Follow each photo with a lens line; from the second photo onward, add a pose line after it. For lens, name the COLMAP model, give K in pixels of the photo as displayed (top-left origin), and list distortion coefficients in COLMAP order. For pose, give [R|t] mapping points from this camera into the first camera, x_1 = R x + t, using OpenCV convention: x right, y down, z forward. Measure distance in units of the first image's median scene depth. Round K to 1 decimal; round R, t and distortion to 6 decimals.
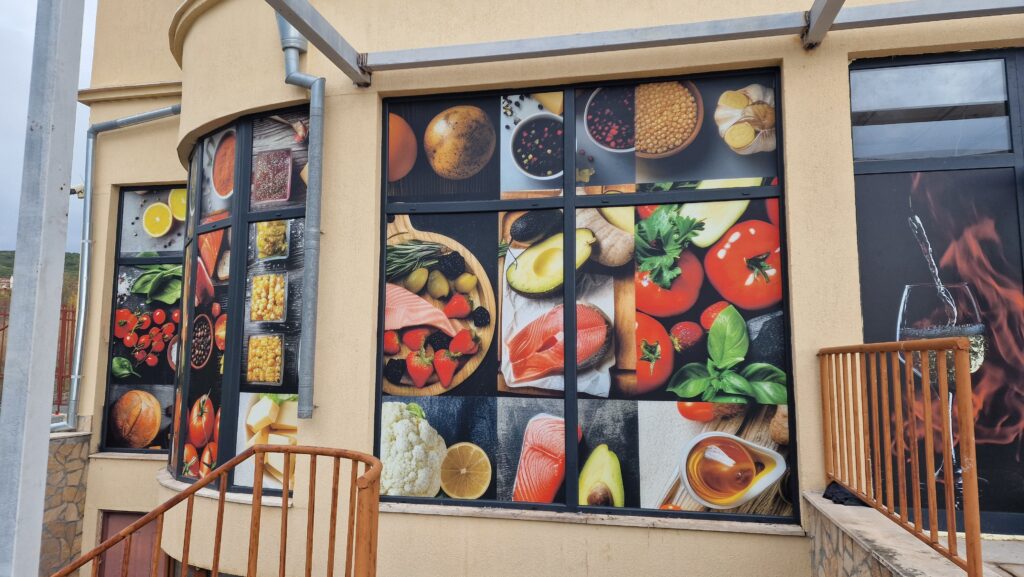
lens RADIAL K [[665.2, 0, 512.0], [0, 665.2, 288.5], [0, 0, 1]] dist [0.061011, -0.001842]
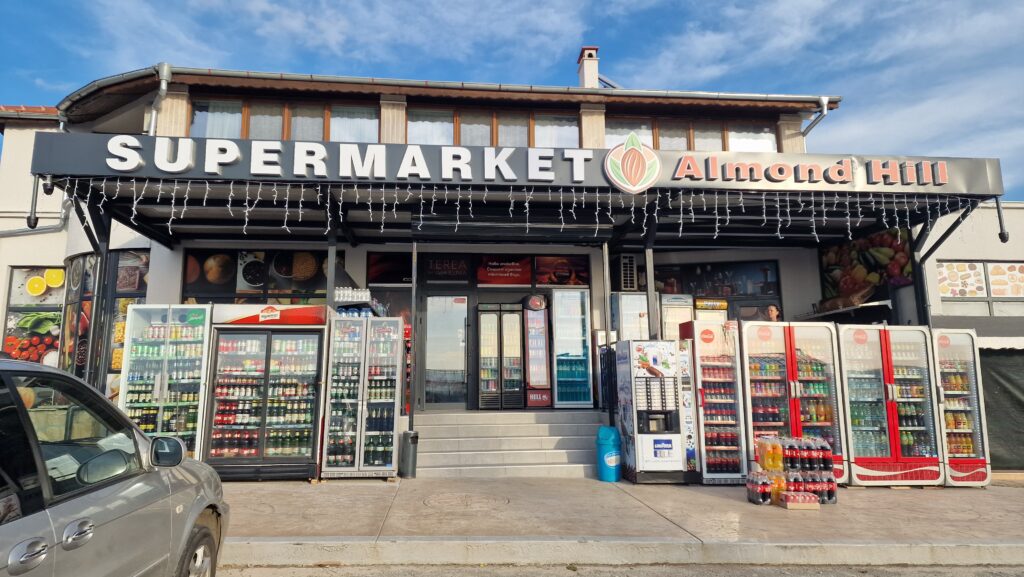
lens RADIAL K [[676.2, 0, 508.5], [0, 676.2, 278.7], [0, 0, 1]] dist [0.065678, -0.041781]
pose [[0.956309, 0.035416, 0.290205, 0.198392], [-0.017948, 0.997875, -0.062635, -0.043169], [-0.291806, 0.054690, 0.954913, -1.610593]]
